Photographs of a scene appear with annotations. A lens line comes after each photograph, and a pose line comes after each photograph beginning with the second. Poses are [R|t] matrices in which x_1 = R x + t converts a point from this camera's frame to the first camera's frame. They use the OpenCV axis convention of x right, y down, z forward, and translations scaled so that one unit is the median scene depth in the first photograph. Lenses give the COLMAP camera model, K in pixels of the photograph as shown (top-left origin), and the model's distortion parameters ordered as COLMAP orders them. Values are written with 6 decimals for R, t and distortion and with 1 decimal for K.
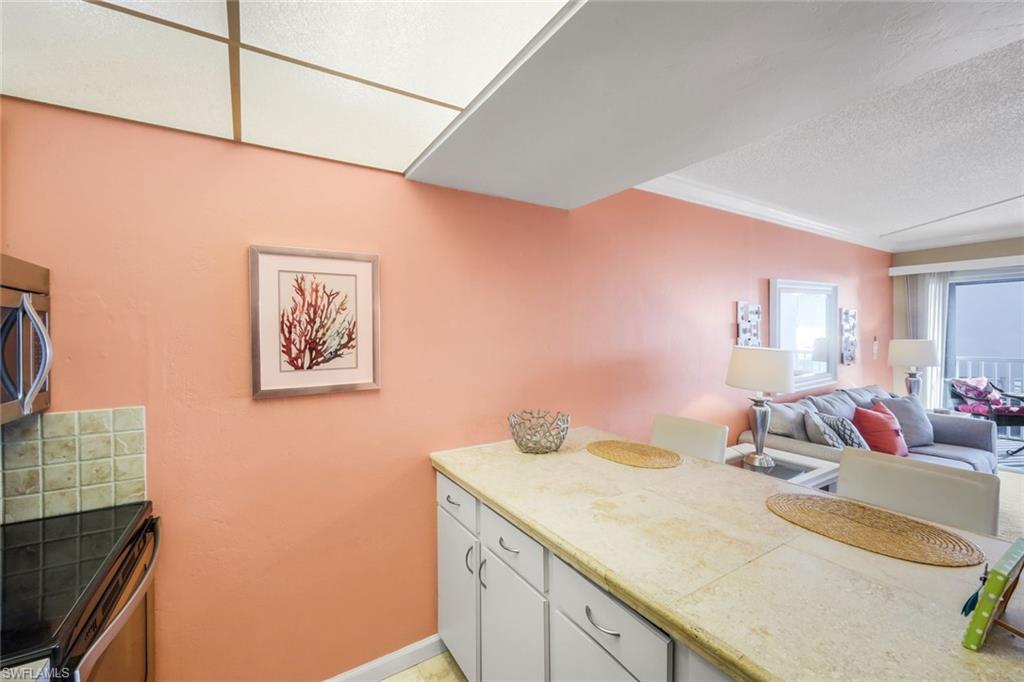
lens RADIAL K [[422.4, 0, 511.7], [0, 422.4, 336.1], [0, 0, 1]] dist [-0.000902, -0.000219]
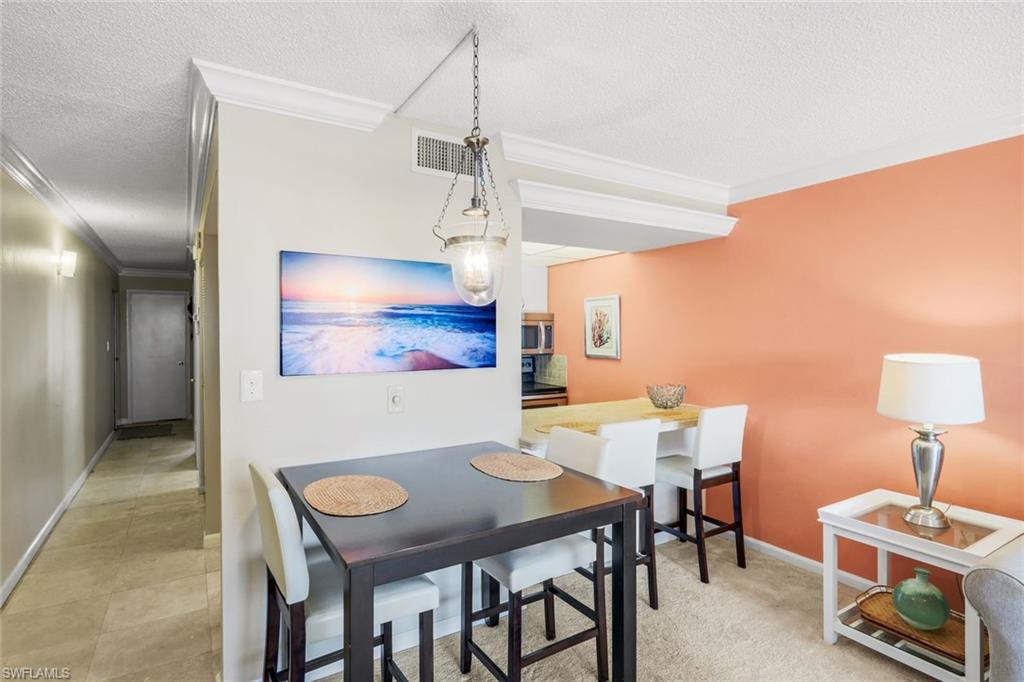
lens RADIAL K [[501.7, 0, 505.8], [0, 501.7, 325.2], [0, 0, 1]] dist [0.001053, -0.000141]
pose [[-0.014583, -0.004751, -0.999882, 1.426092], [-0.004086, 0.999981, -0.004692, -0.018665], [0.999885, 0.004017, -0.014602, 0.314393]]
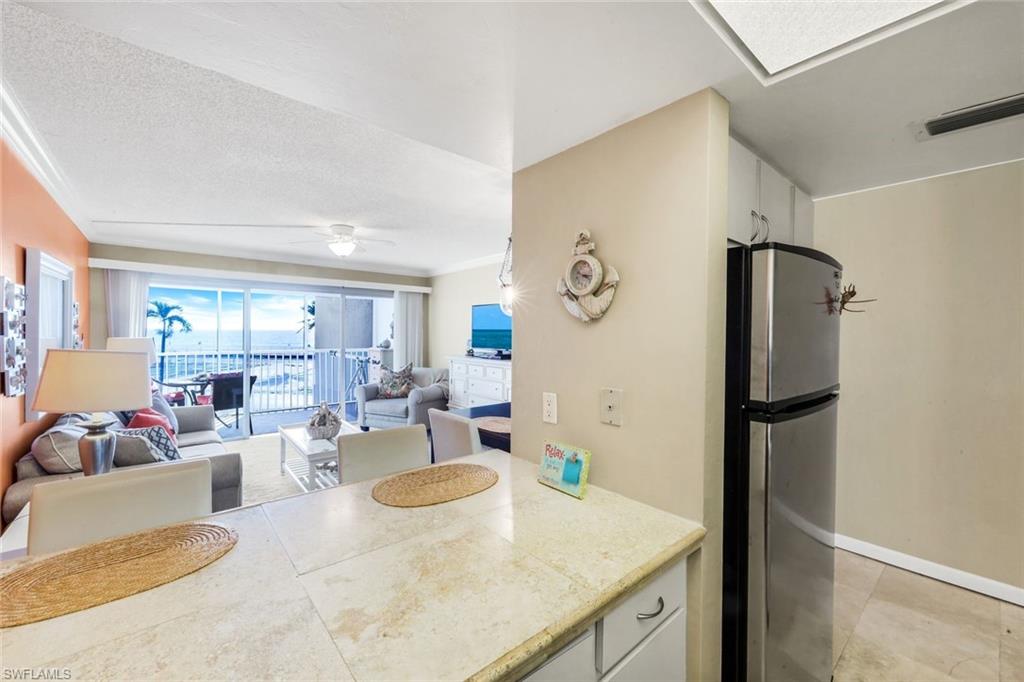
lens RADIAL K [[413.1, 0, 513.3], [0, 413.1, 335.5], [0, 0, 1]] dist [-0.008057, -0.000084]
pose [[-0.148873, -0.003133, 0.988851, -0.183369], [0.000109, 0.999995, 0.003185, 0.001733], [-0.988856, 0.000582, -0.148872, 0.422246]]
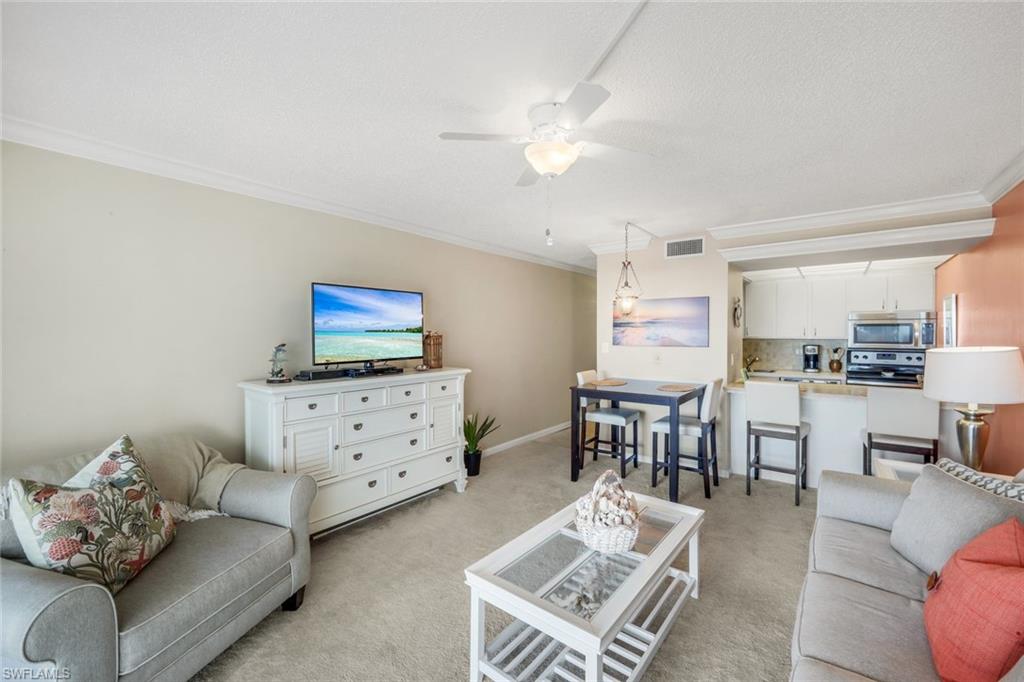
lens RADIAL K [[422.4, 0, 511.7], [0, 422.4, 336.1], [0, 0, 1]] dist [-0.000902, -0.000219]
pose [[-0.933570, 0.009606, -0.358265, 1.729424], [0.004923, 0.999890, 0.013979, -0.010994], [0.358360, 0.011286, -0.933515, 1.471130]]
